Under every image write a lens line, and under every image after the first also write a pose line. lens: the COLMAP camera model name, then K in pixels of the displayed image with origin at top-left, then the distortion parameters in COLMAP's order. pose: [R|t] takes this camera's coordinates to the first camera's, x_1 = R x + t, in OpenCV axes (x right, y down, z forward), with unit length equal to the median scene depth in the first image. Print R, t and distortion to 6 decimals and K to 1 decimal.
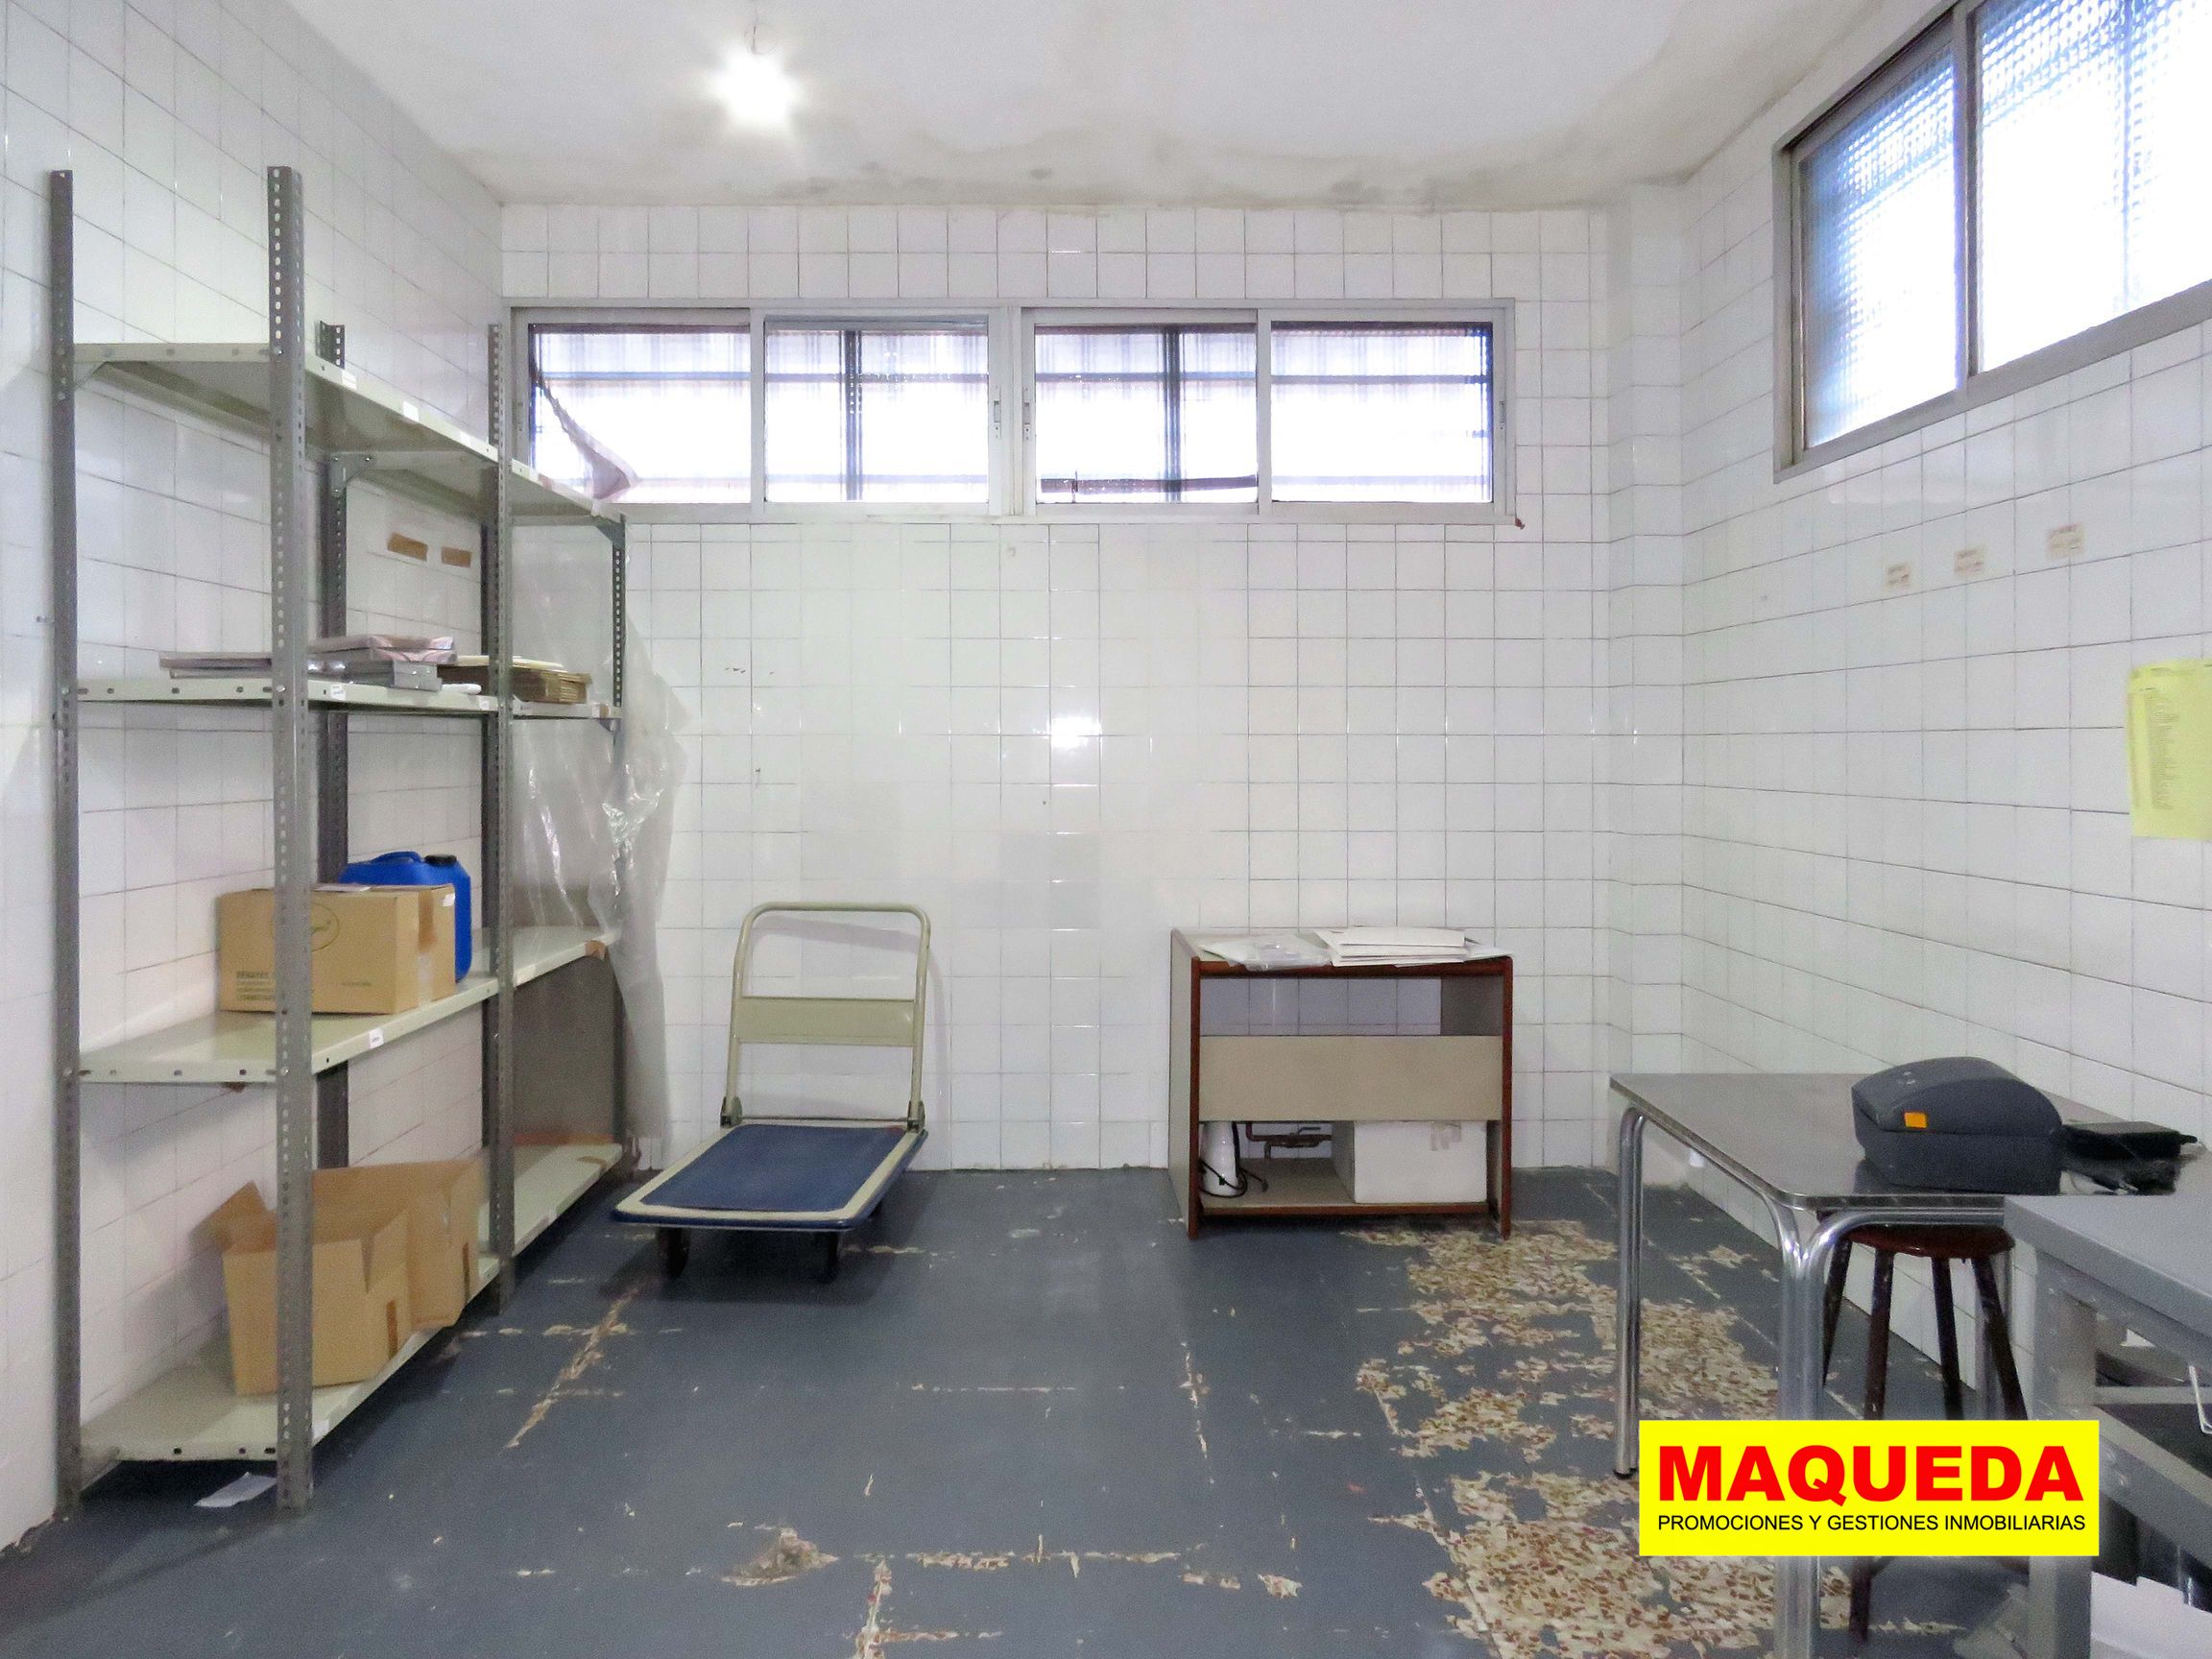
lens RADIAL K [[1450.6, 0, 1100.0], [0, 1450.6, 787.6], [0, 0, 1]] dist [0.004262, 0.007232]
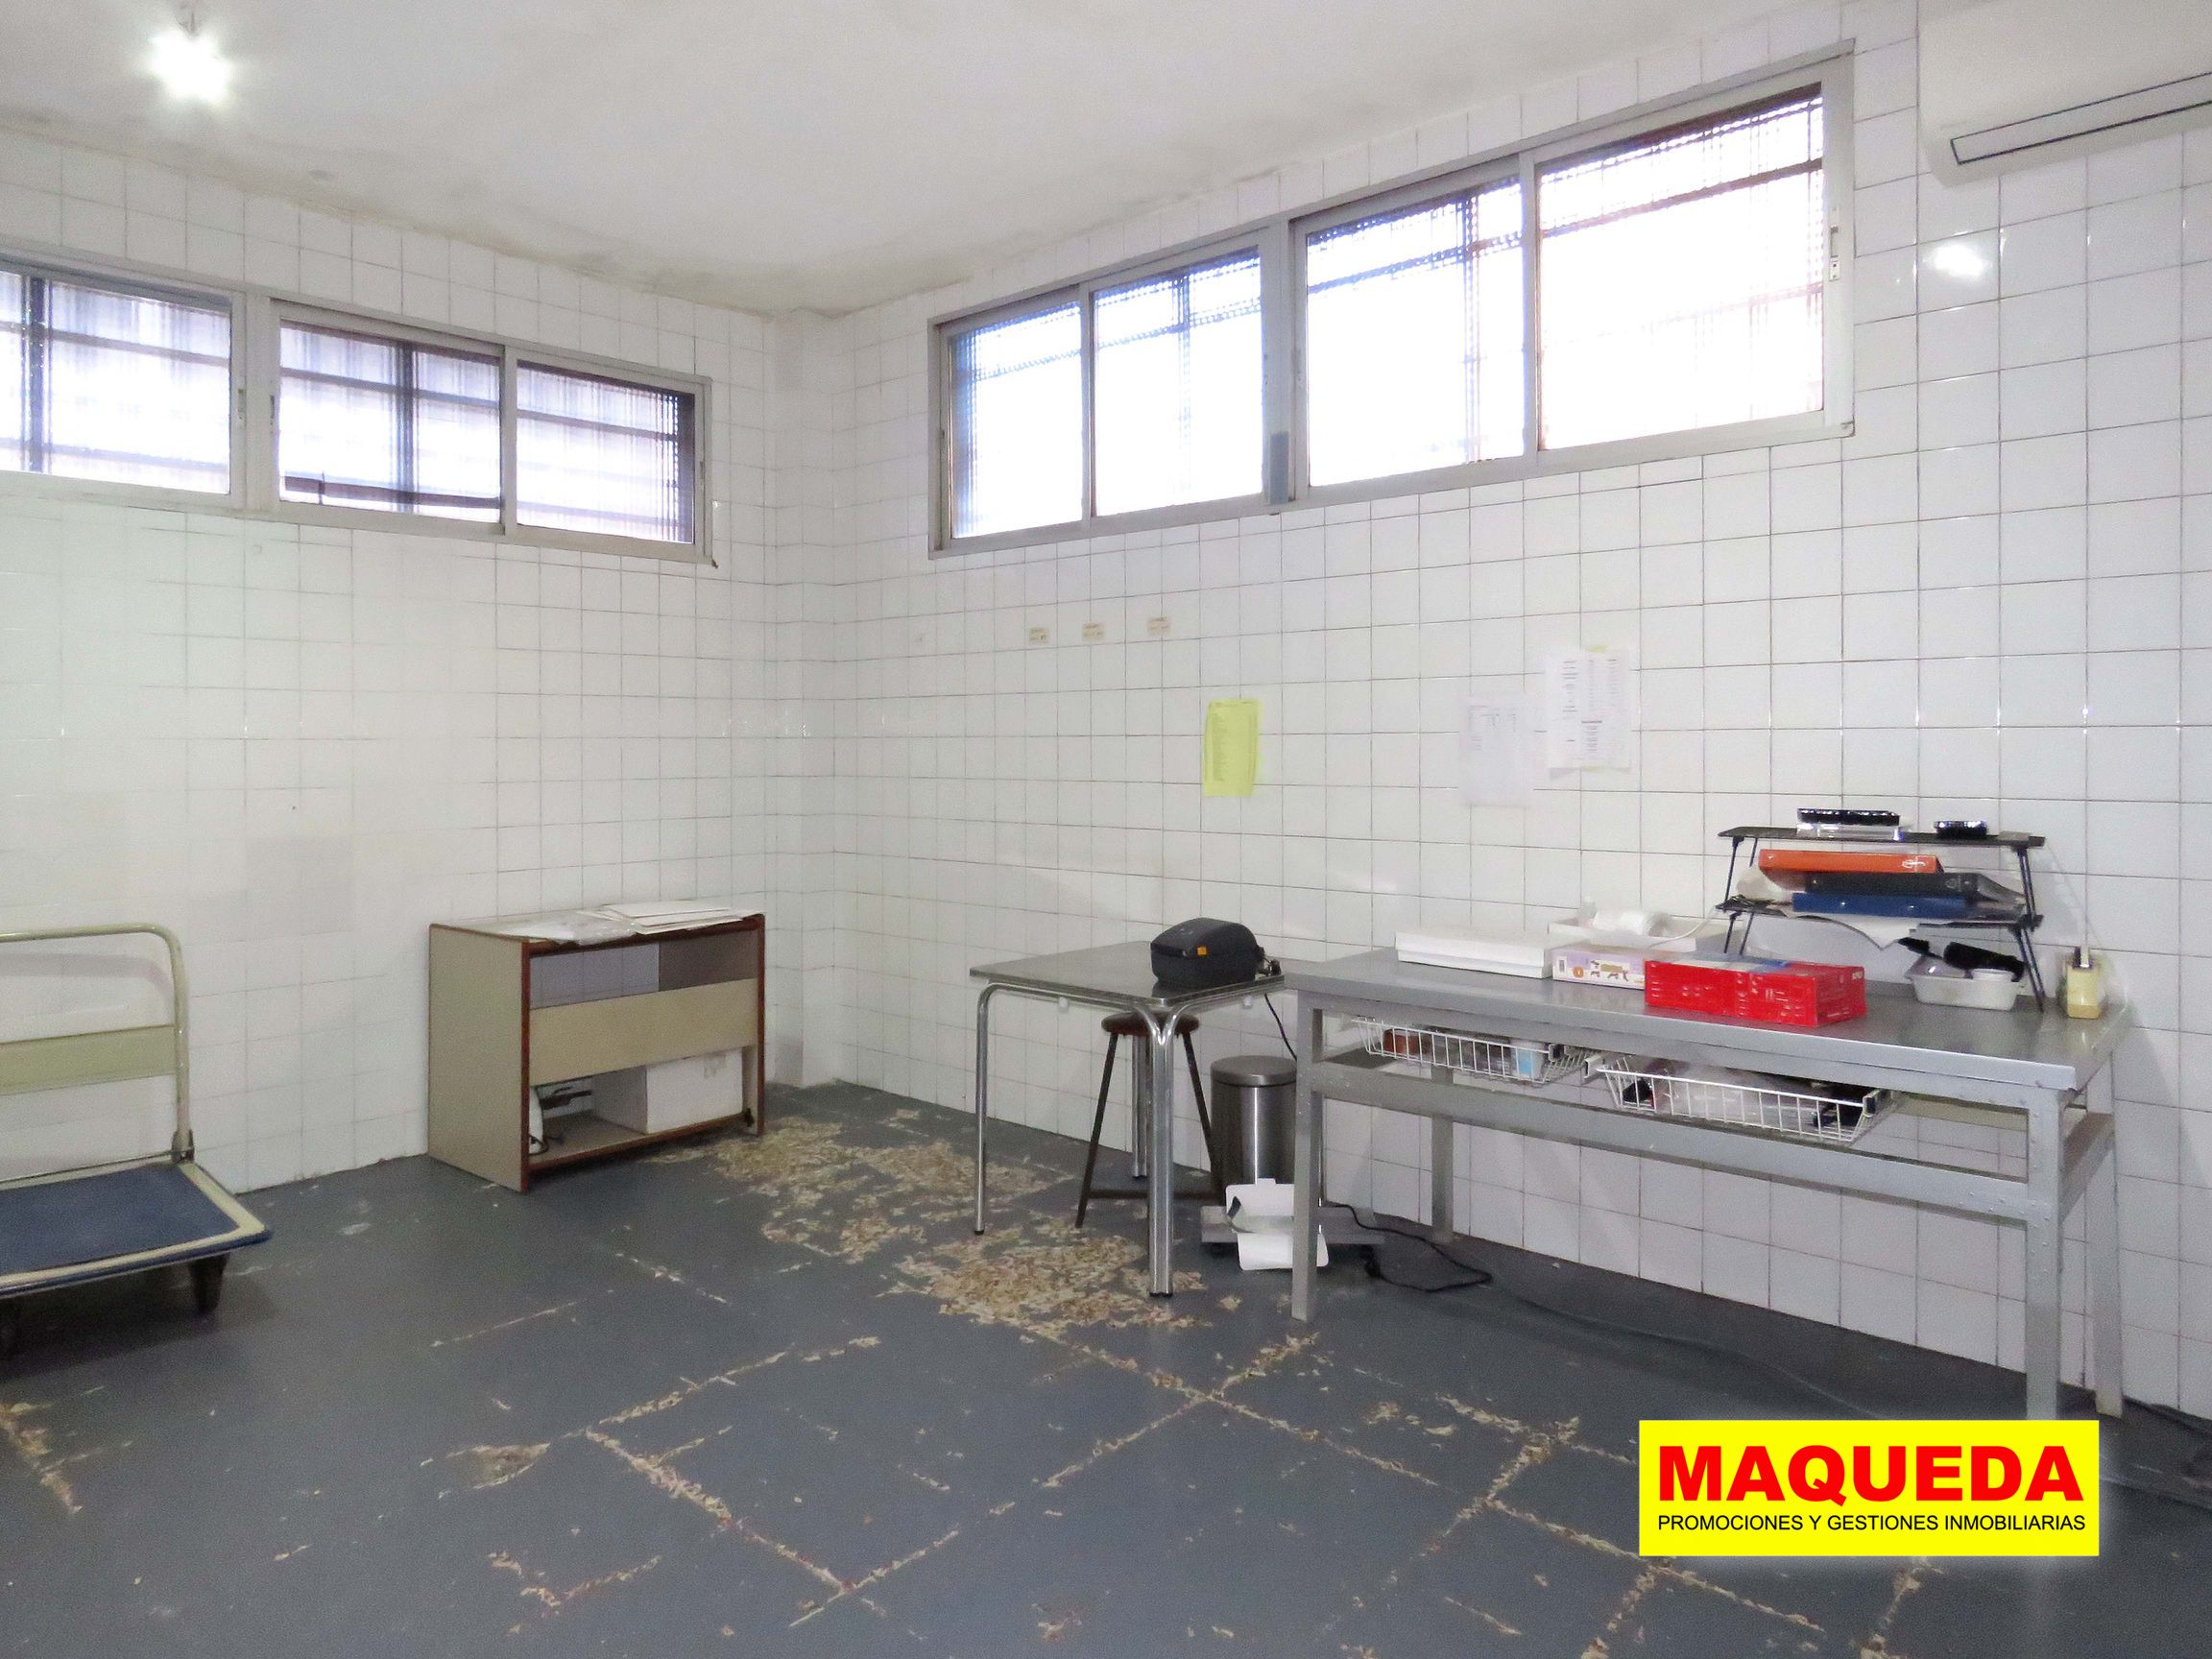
lens RADIAL K [[1448.5, 0, 1110.0], [0, 1448.5, 815.8], [0, 0, 1]] dist [0.001502, -0.001370]
pose [[0.677206, -0.042324, 0.734575, -0.426299], [0.025867, 0.999097, 0.033718, -0.003445], [-0.735339, -0.003833, 0.677689, -0.076711]]
